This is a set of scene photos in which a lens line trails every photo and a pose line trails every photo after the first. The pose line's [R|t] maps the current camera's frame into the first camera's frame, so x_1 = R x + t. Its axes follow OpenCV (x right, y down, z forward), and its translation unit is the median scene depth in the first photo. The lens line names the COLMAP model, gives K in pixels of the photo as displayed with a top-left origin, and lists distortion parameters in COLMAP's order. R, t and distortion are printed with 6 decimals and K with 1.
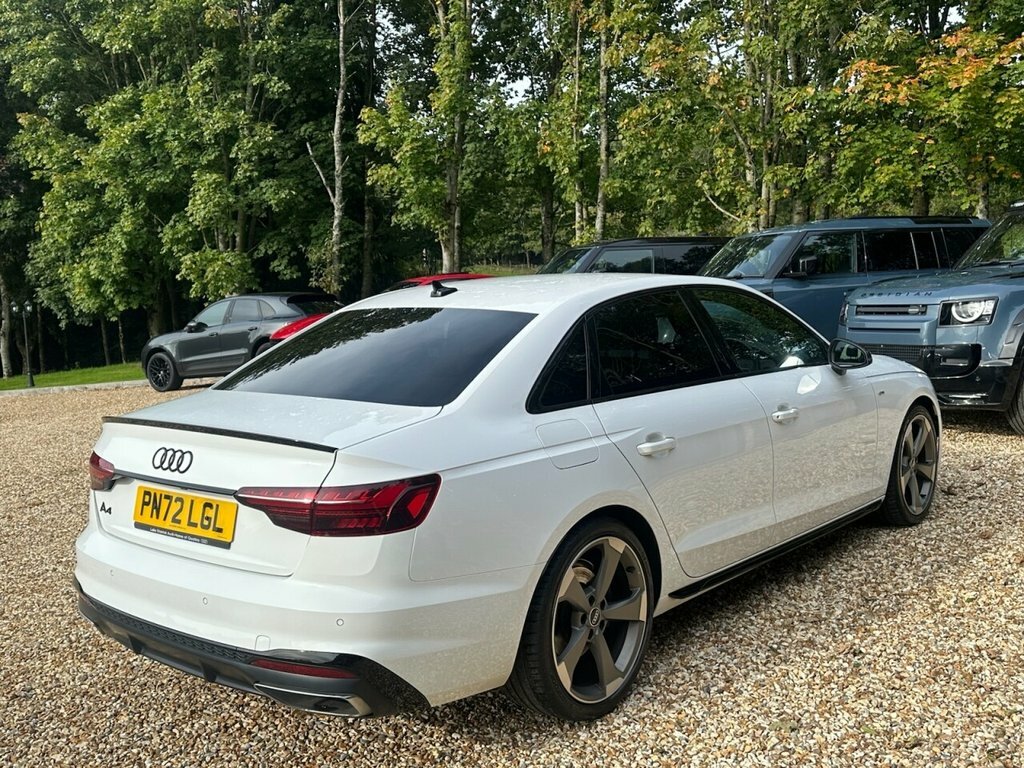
lens RADIAL K [[1030.2, 0, 526.9], [0, 1030.2, 378.7], [0, 0, 1]] dist [0.130830, -0.262408]
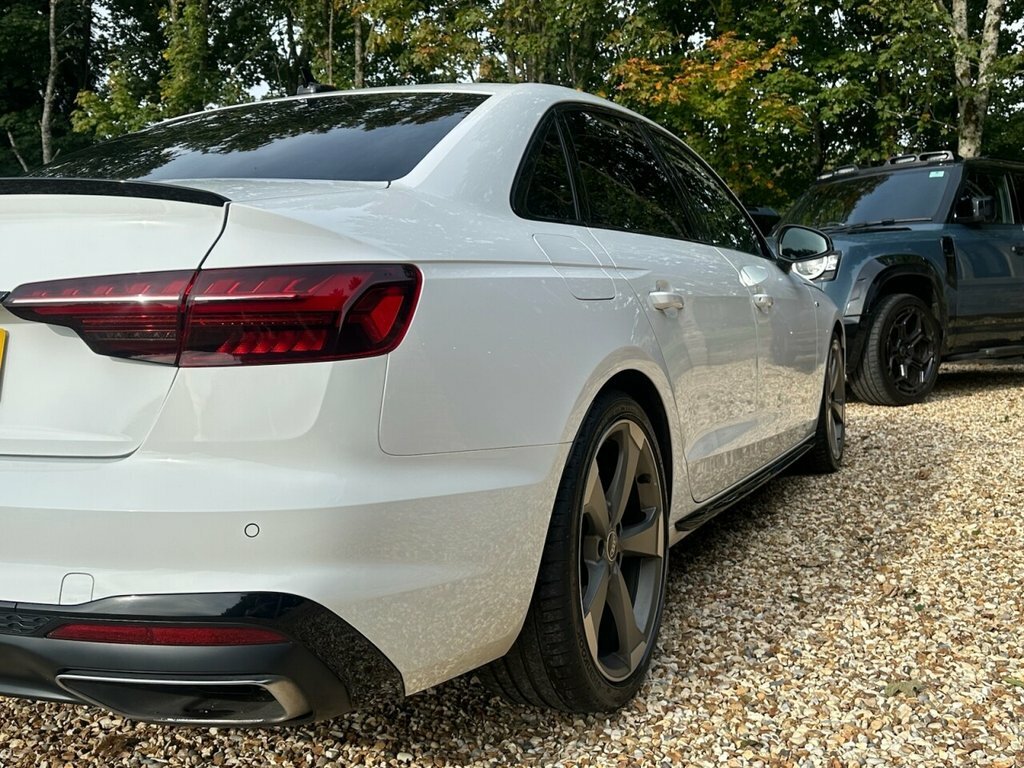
lens RADIAL K [[1030.2, 0, 526.9], [0, 1030.2, 378.7], [0, 0, 1]] dist [0.130830, -0.262408]
pose [[0.966234, -0.010761, 0.257440, -0.132846], [0.021413, 0.999025, -0.038610, 0.135833], [-0.256774, 0.042819, 0.965522, 0.357699]]
